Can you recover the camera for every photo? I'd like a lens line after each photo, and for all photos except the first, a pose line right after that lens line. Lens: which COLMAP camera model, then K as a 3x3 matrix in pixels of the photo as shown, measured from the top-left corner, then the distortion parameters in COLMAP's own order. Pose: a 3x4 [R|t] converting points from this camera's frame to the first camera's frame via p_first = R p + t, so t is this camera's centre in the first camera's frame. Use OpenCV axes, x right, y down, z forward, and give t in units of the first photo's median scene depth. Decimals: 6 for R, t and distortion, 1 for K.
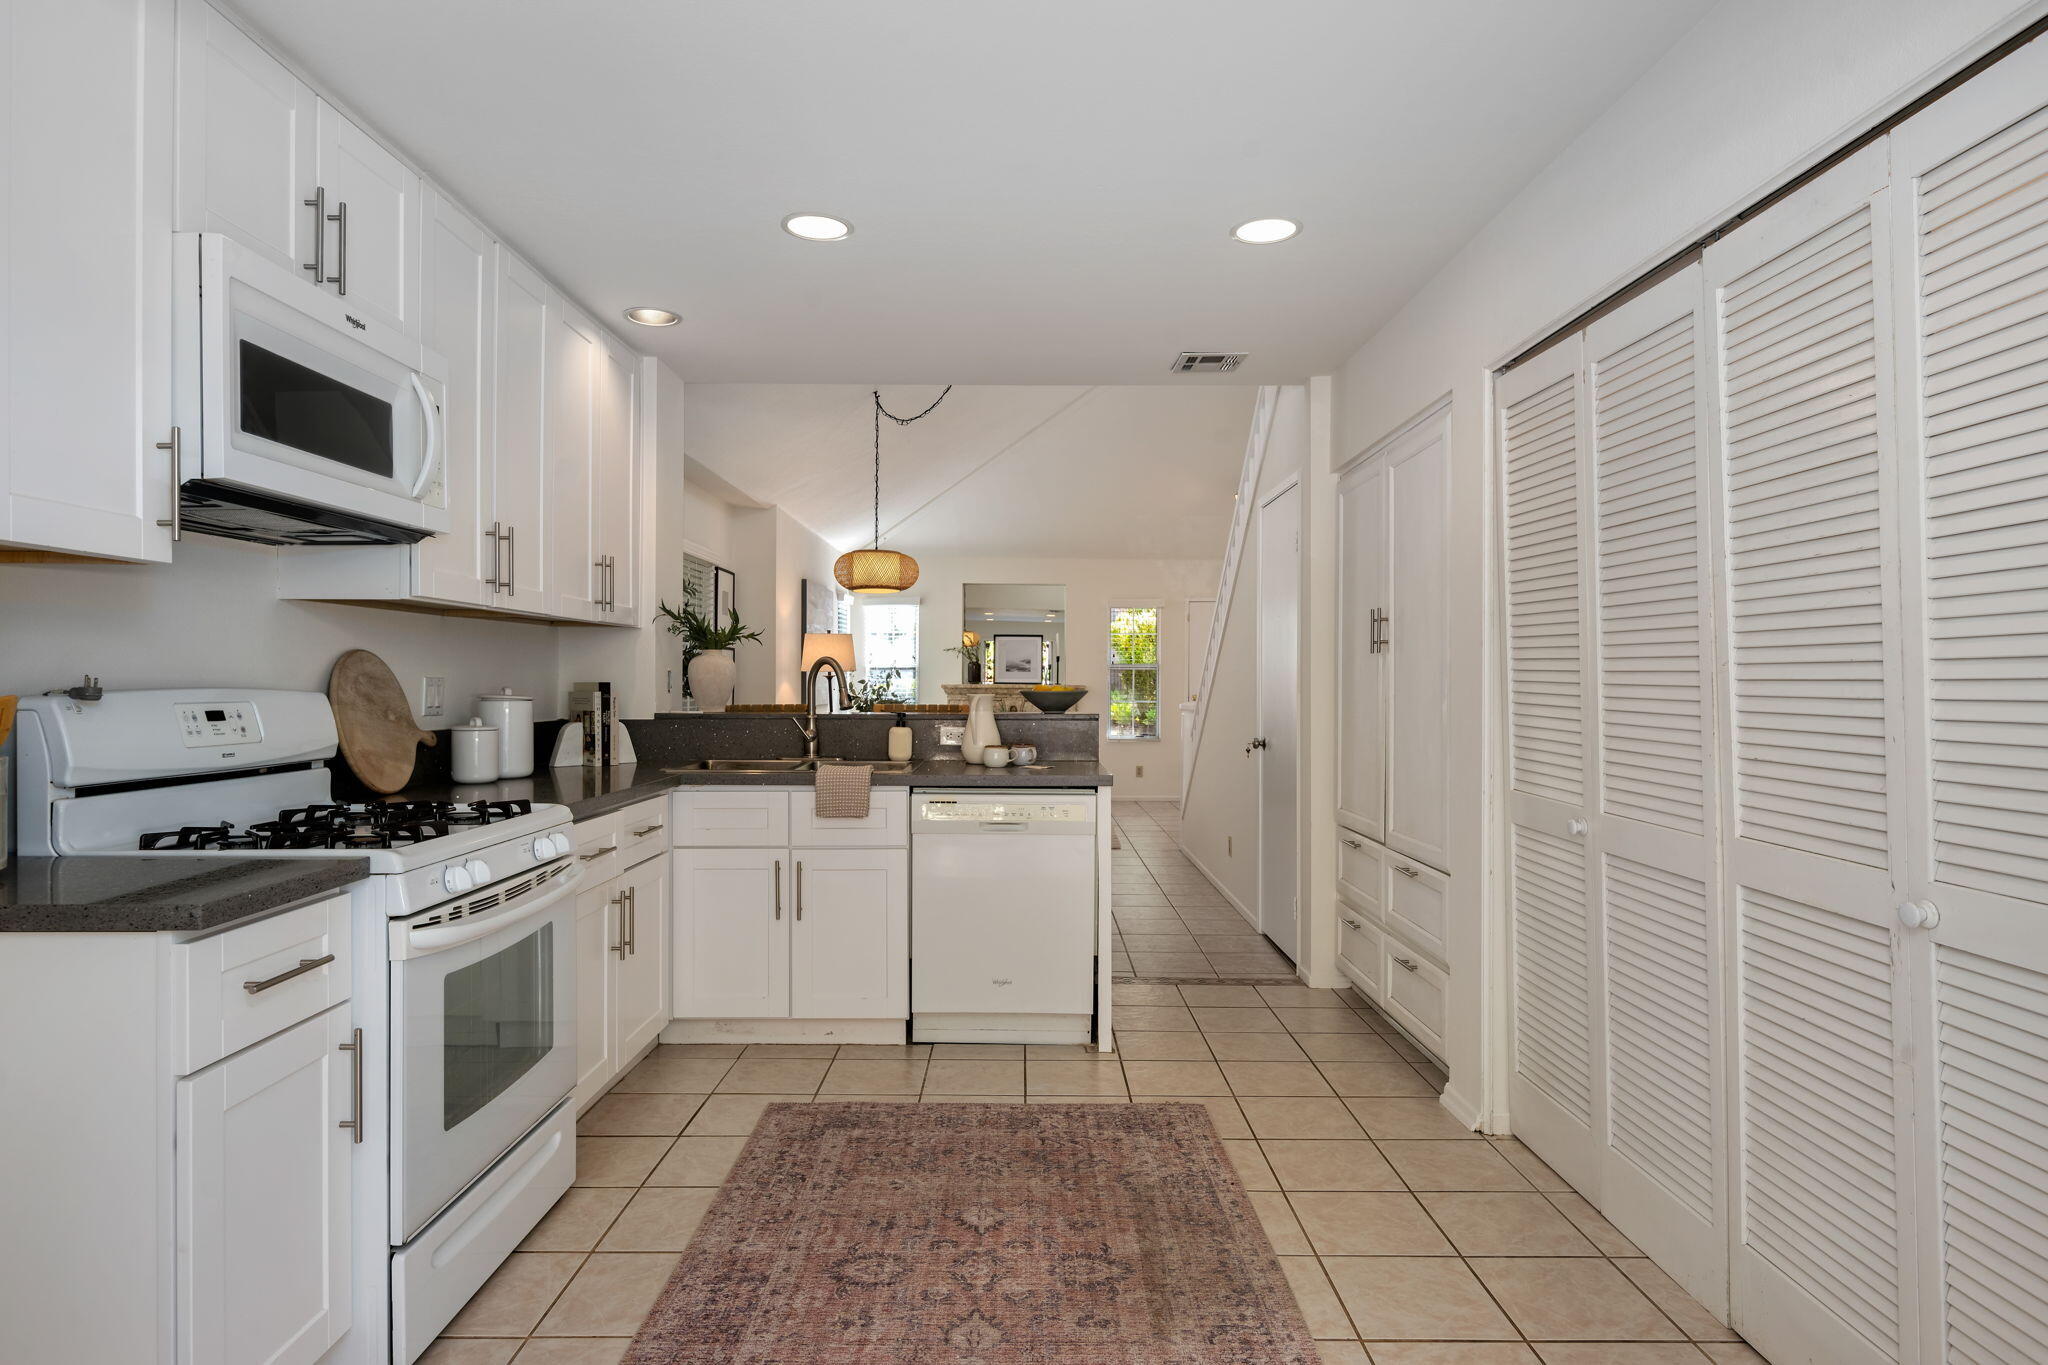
lens RADIAL K [[1126.9, 0, 1026.6], [0, 1126.9, 689.1], [0, 0, 1]] dist [-0.002508, 0.000234]
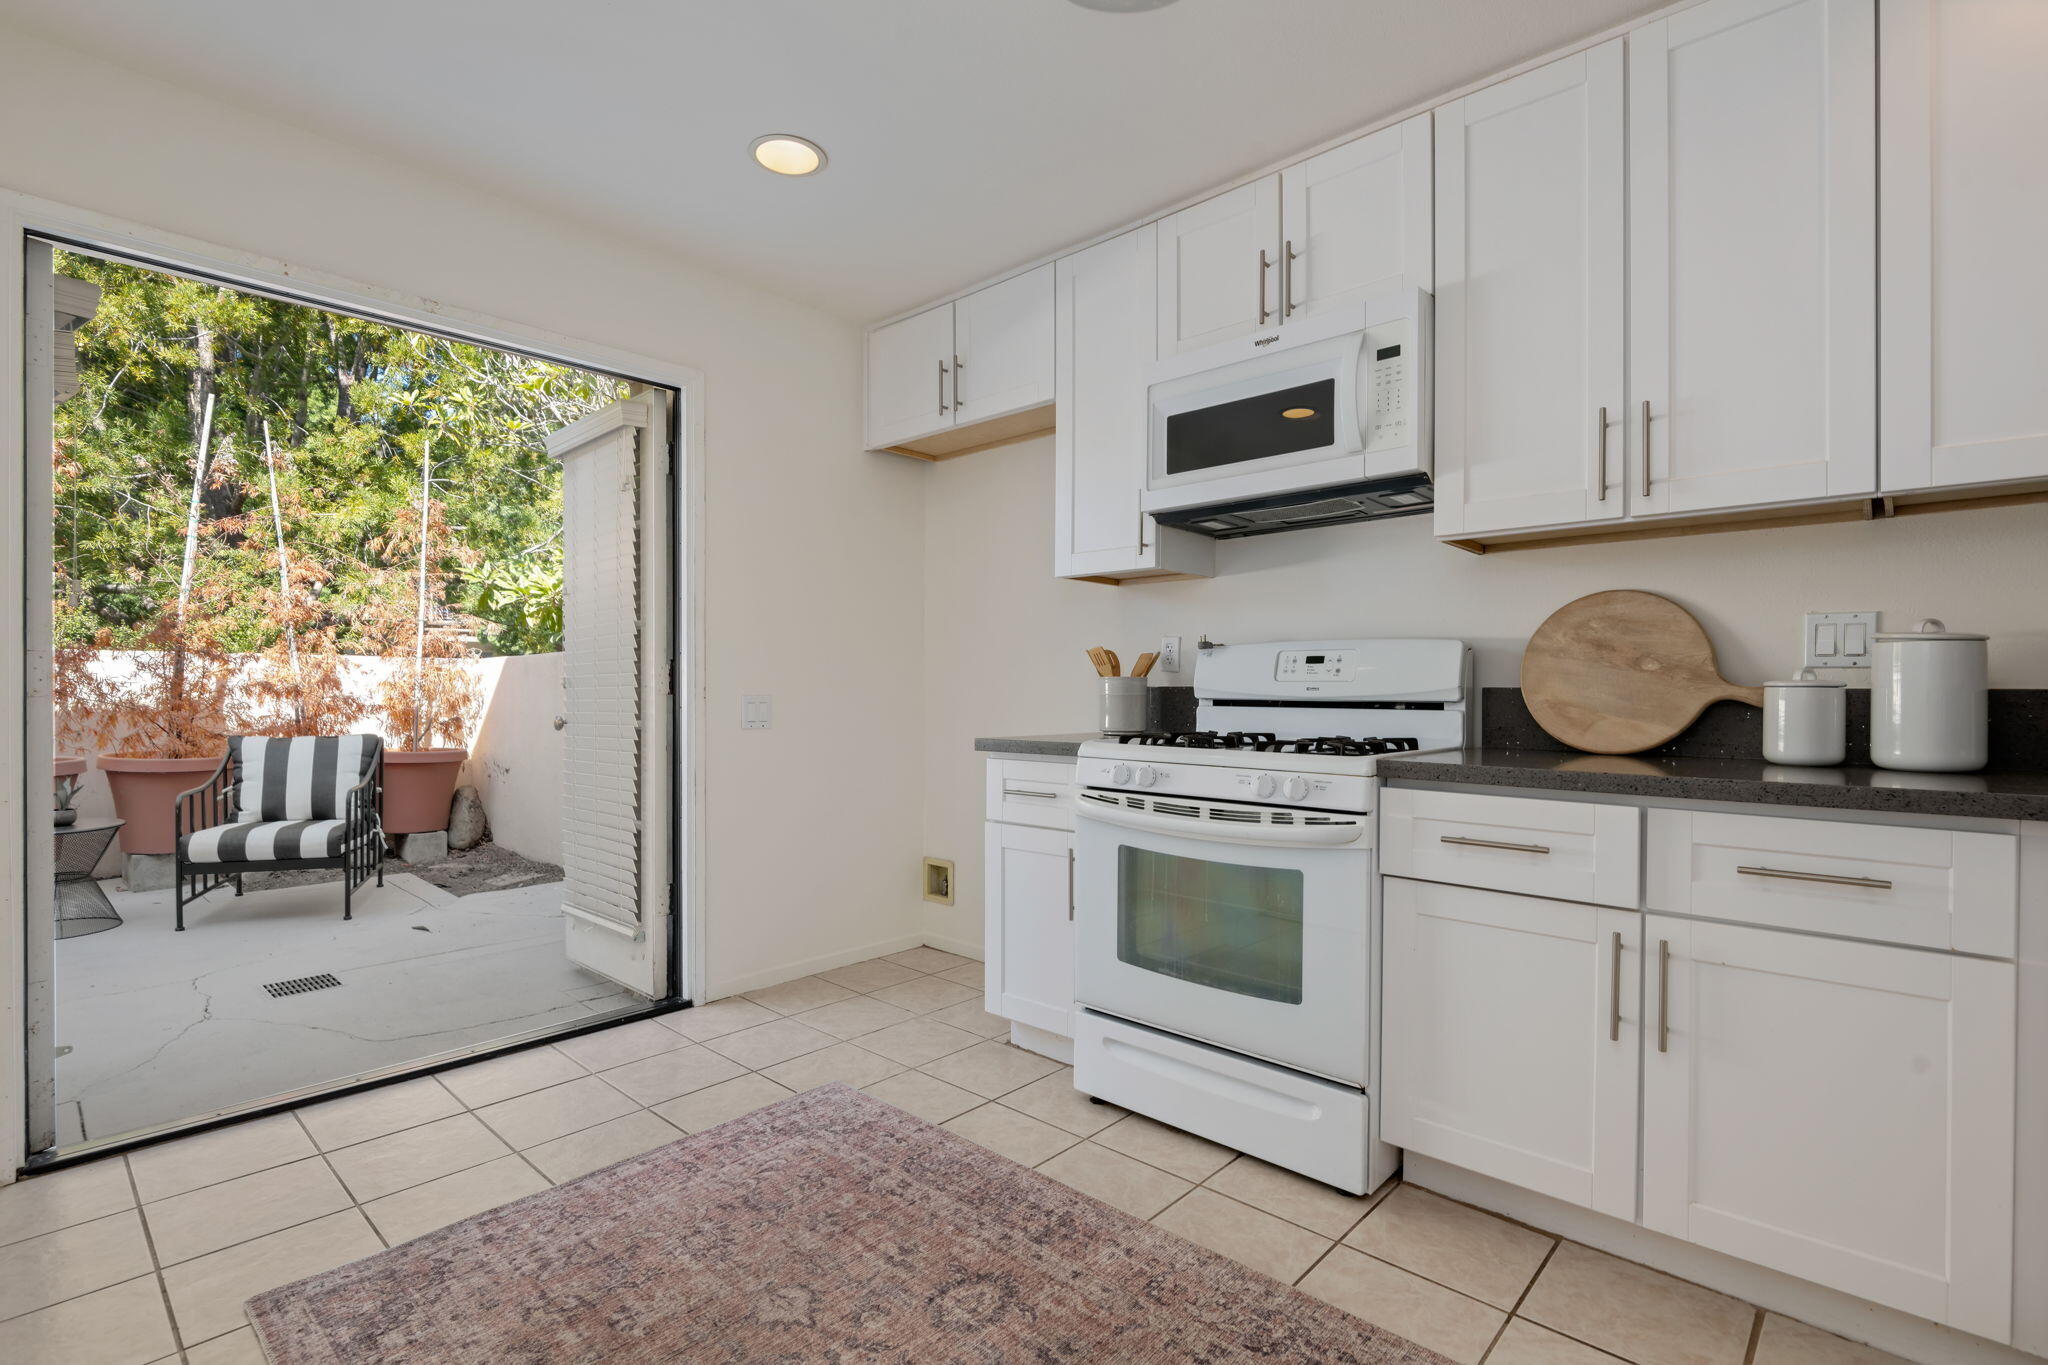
lens RADIAL K [[950.6, 0, 1022.2], [0, 950.6, 693.9], [0, 0, 1]] dist [-0.001748, -0.000225]
pose [[-0.678813, -0.002439, -0.734307, 0.254500], [-0.010953, 0.999917, 0.006804, 0.043202], [0.734230, 0.012662, -0.678783, 1.076677]]
